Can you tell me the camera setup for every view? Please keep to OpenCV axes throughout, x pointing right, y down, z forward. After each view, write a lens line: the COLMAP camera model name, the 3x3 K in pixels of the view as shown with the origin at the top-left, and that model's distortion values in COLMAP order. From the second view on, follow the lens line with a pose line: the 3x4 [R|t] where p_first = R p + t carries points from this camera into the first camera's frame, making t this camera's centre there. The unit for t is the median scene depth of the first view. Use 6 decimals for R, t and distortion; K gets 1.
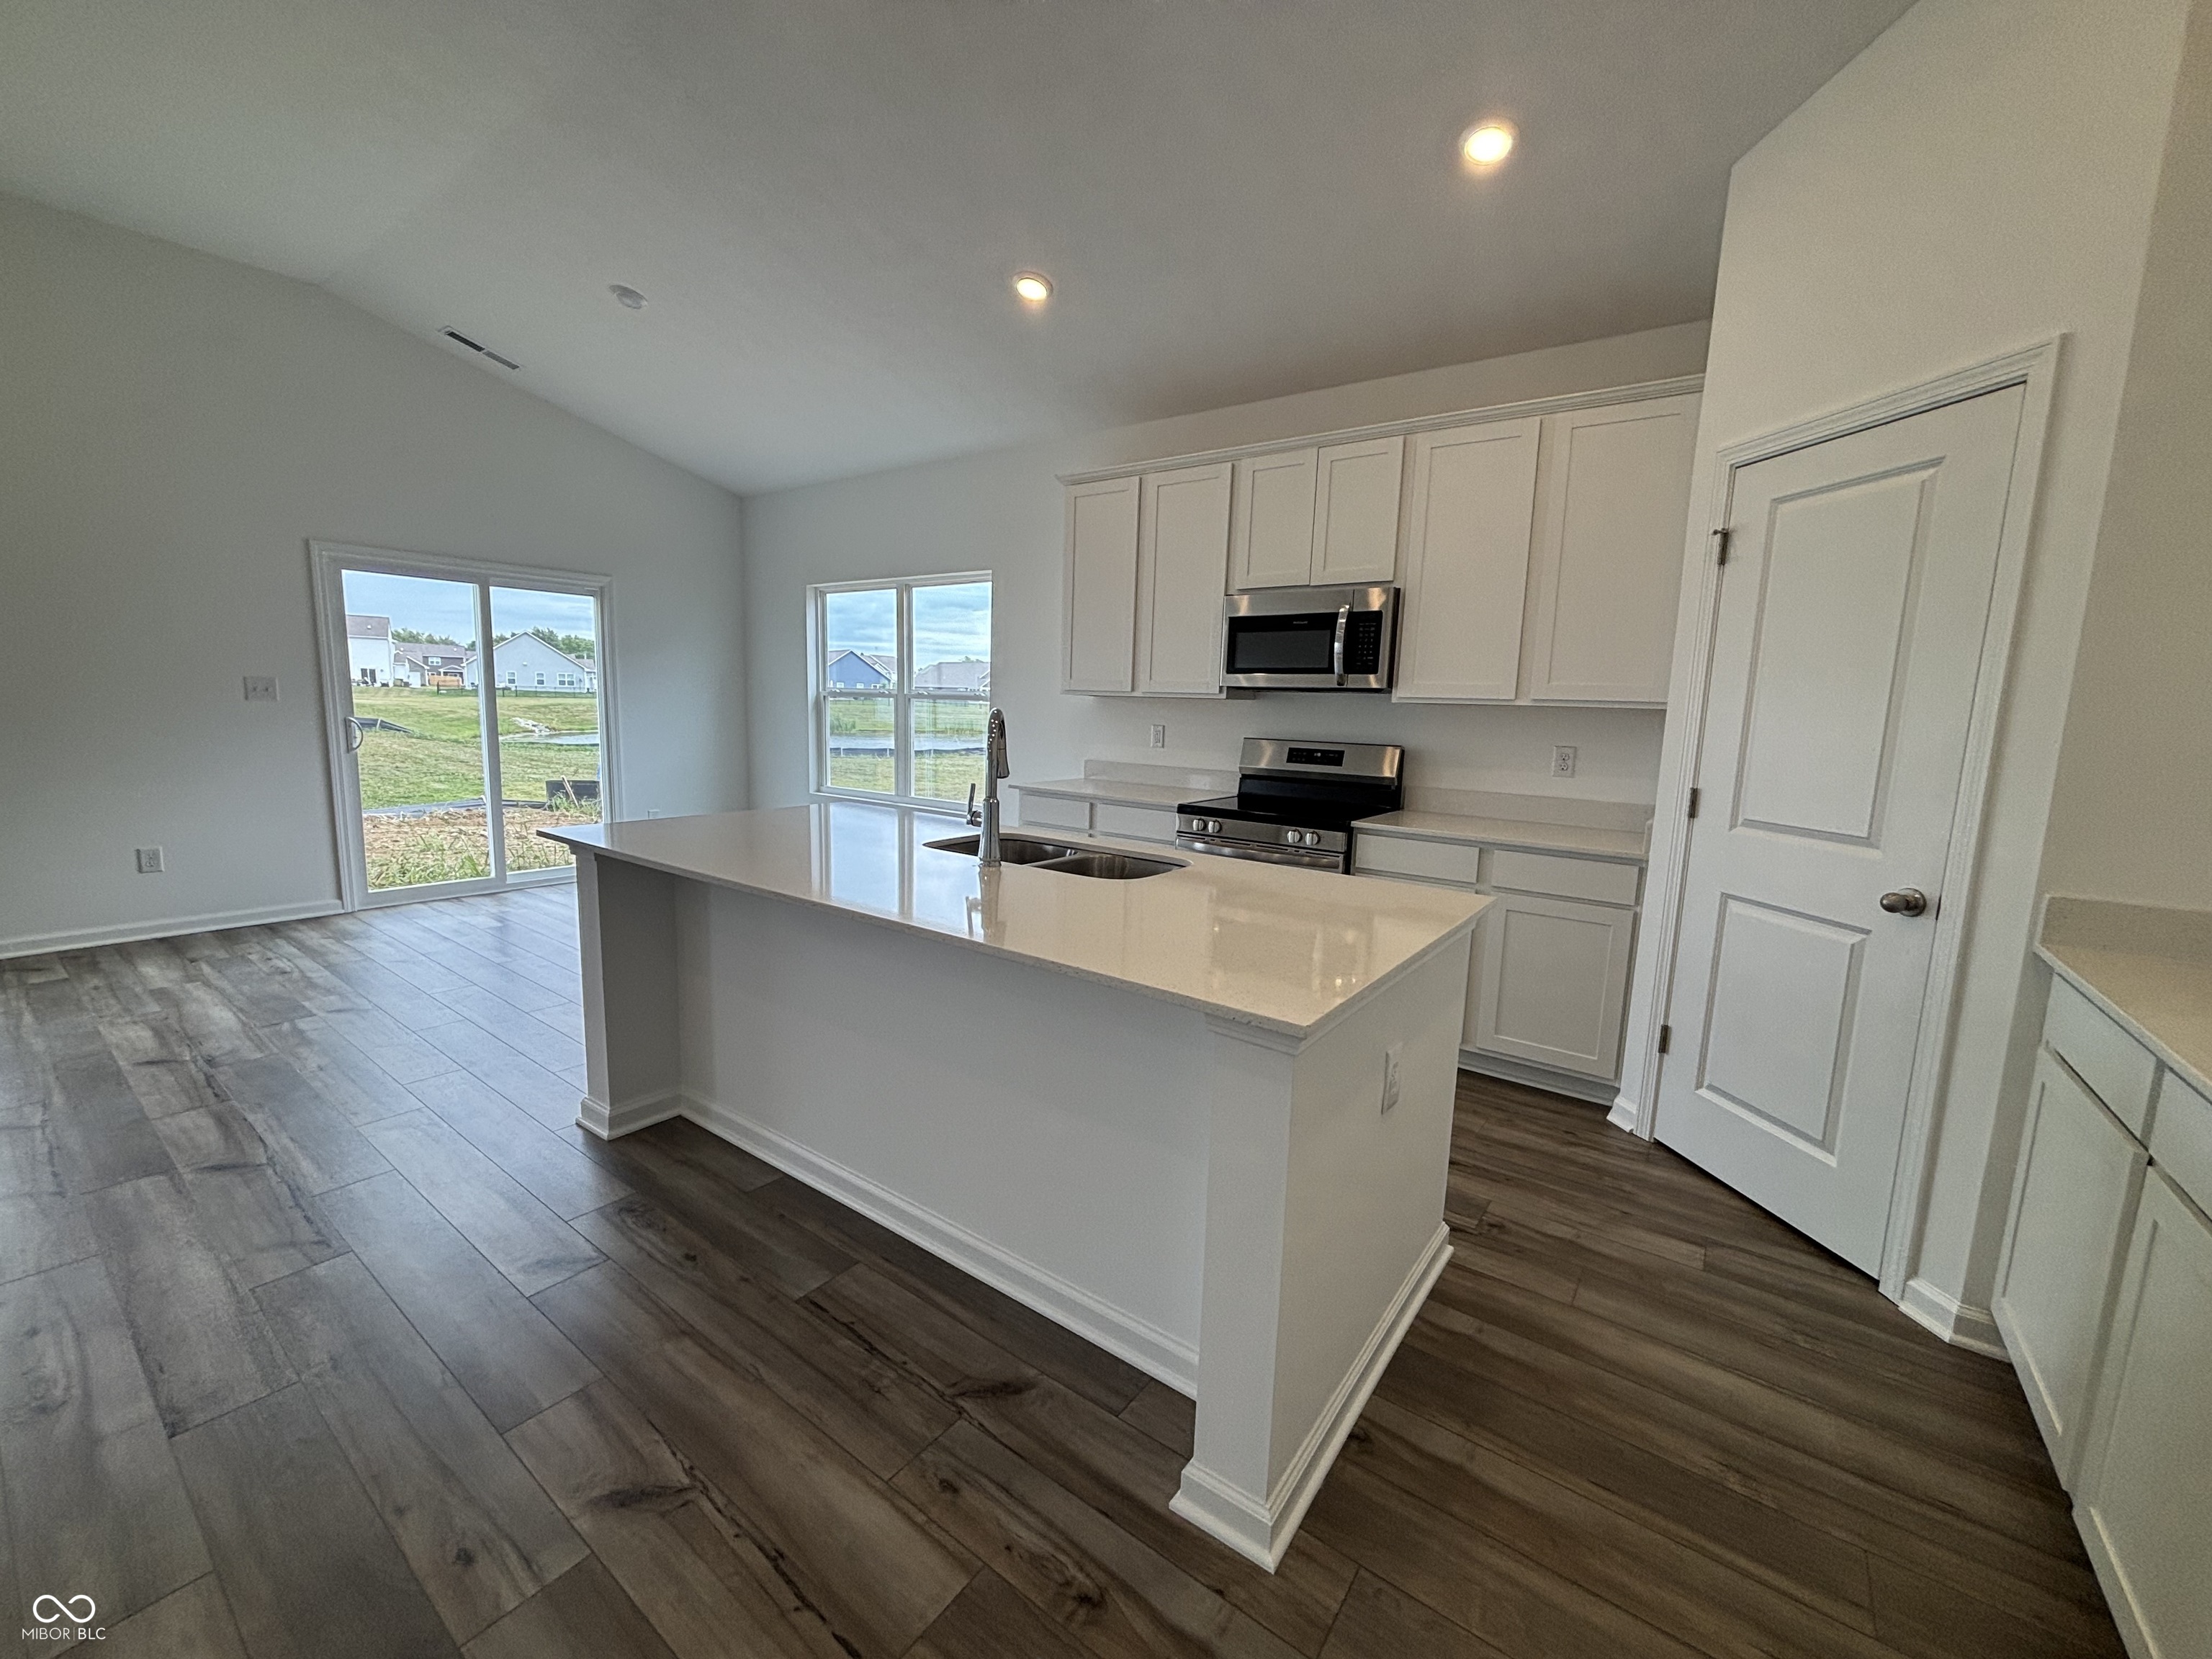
lens RADIAL K [[883.0, 0, 1096.5], [0, 883.0, 828.1], [0, 0, 1]] dist [-0.012079, 0.003881]
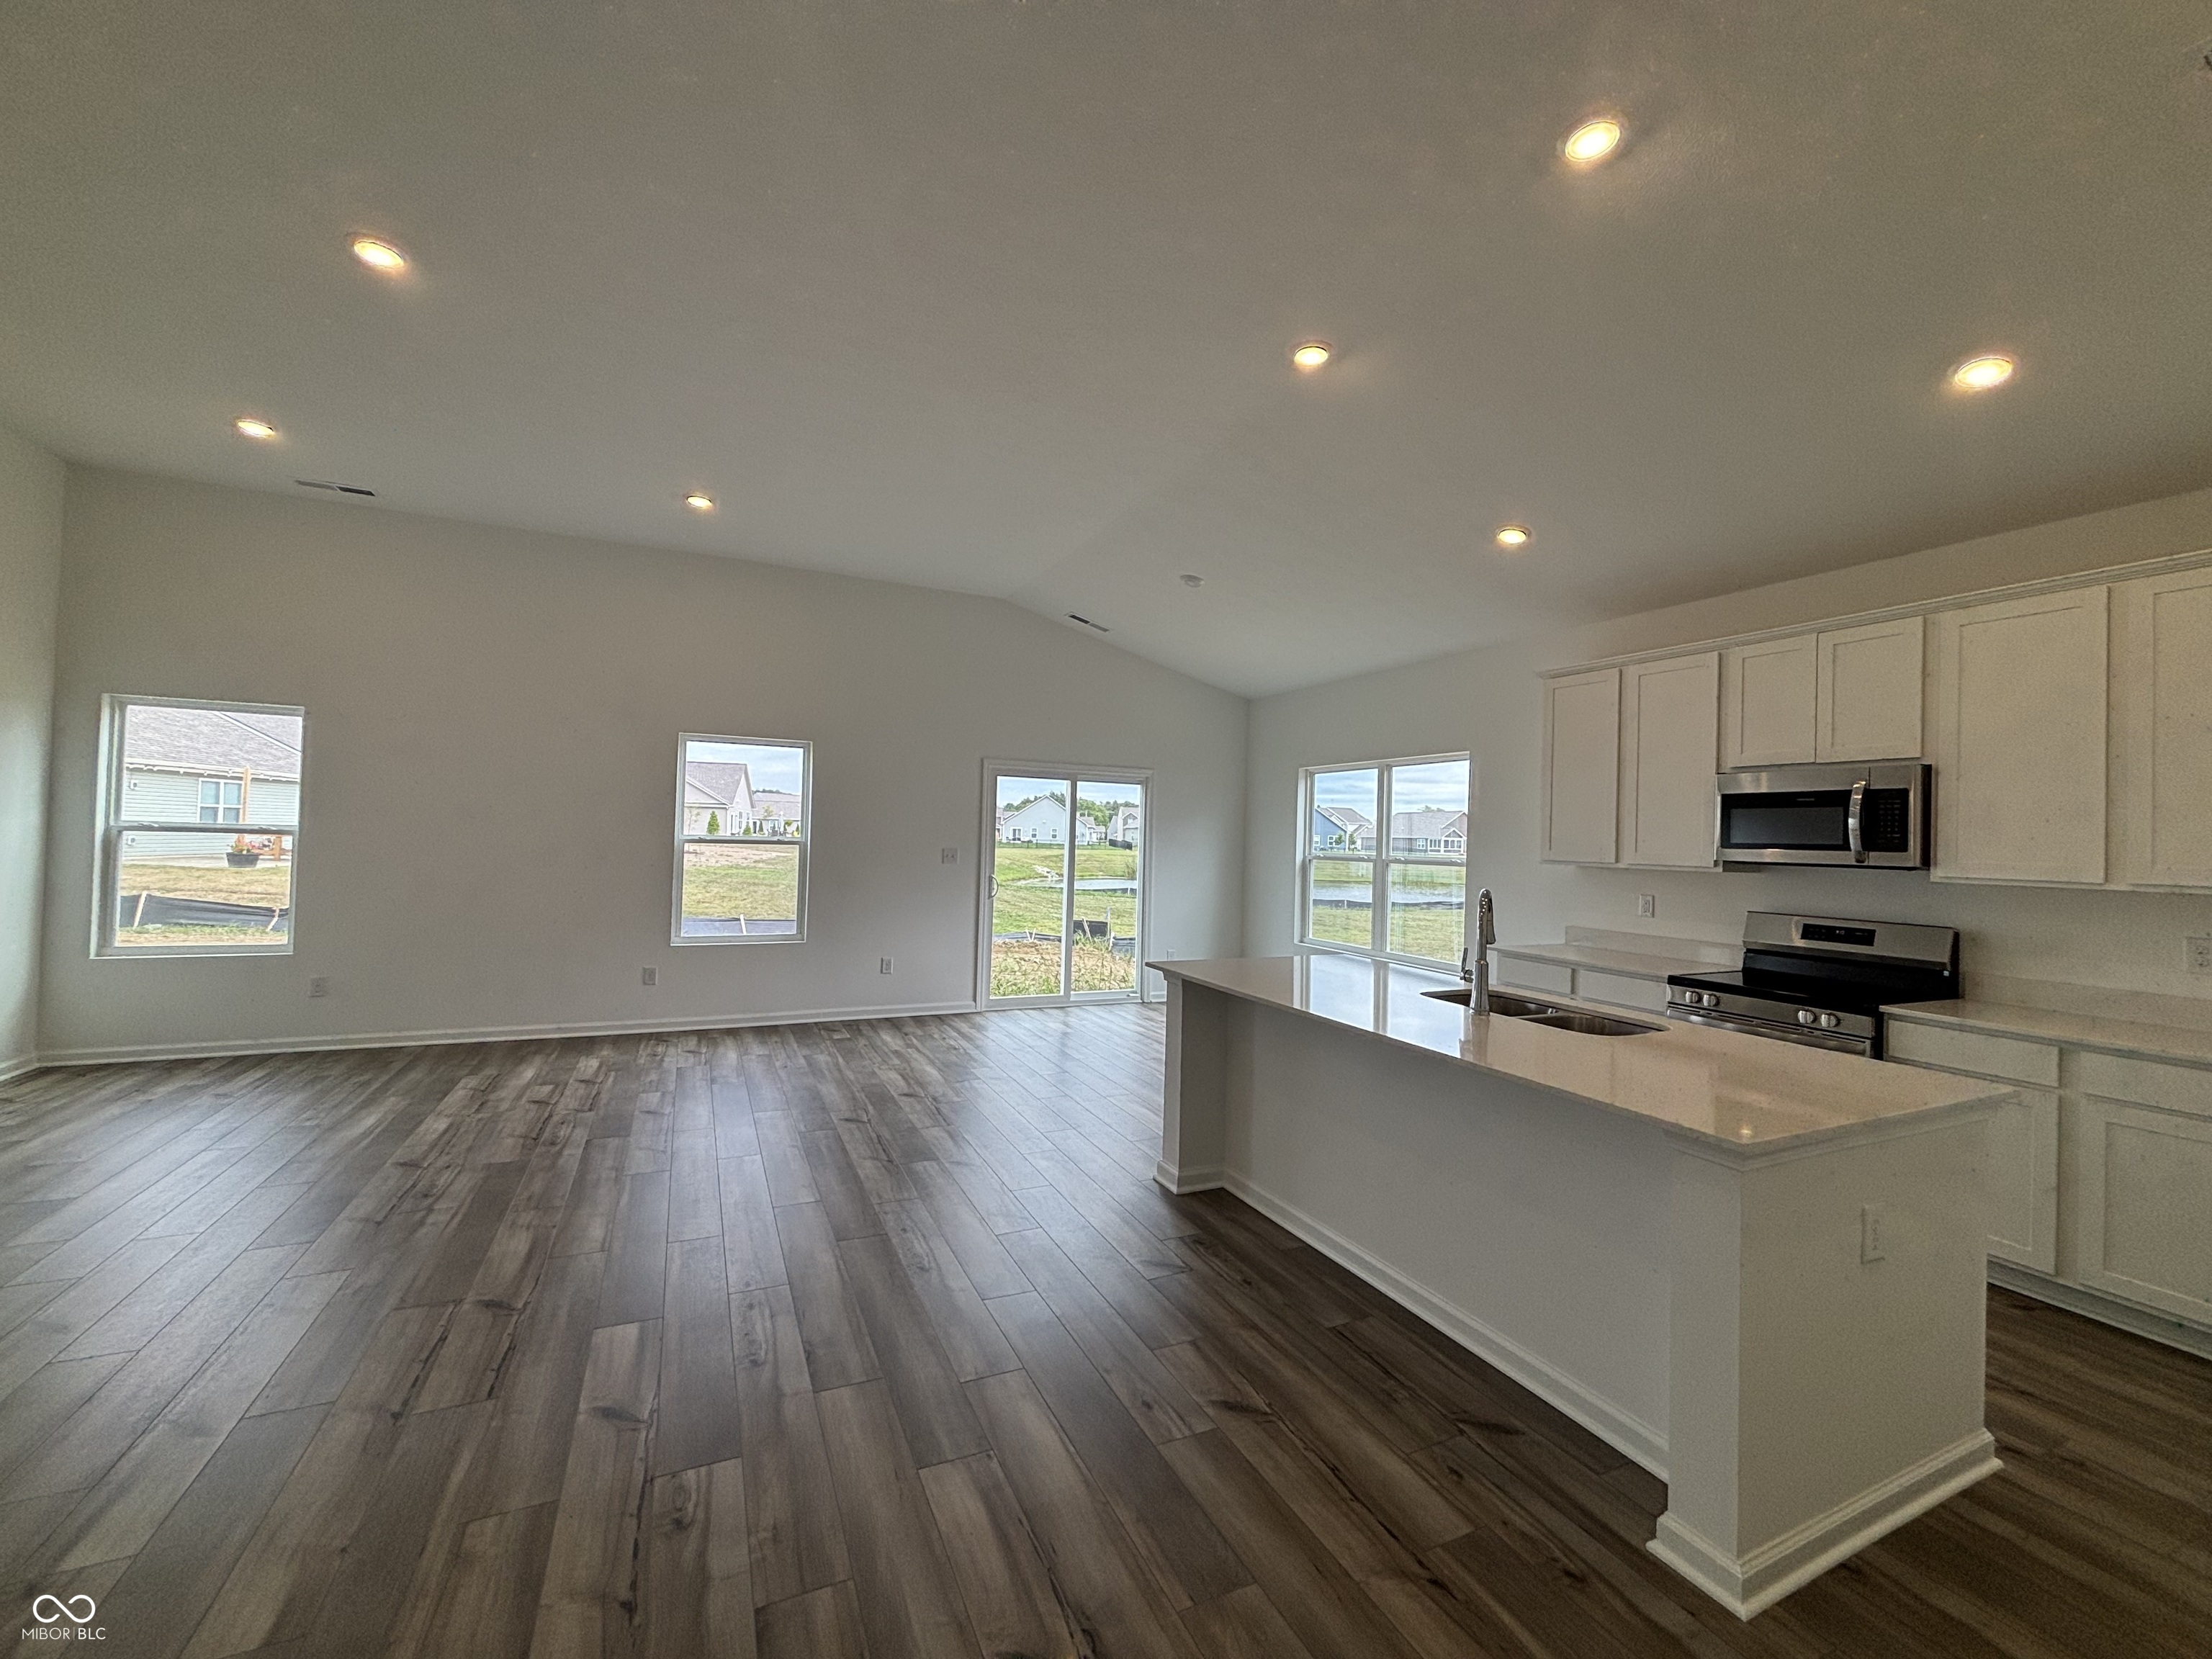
lens RADIAL K [[883.0, 0, 1096.5], [0, 883.0, 828.1], [0, 0, 1]] dist [-0.012079, 0.003881]
pose [[0.876871, -0.010804, -0.480605, 0.003322], [-0.069998, 0.986223, -0.149883, 0.004083], [0.475603, 0.165069, 0.864034, -0.250352]]
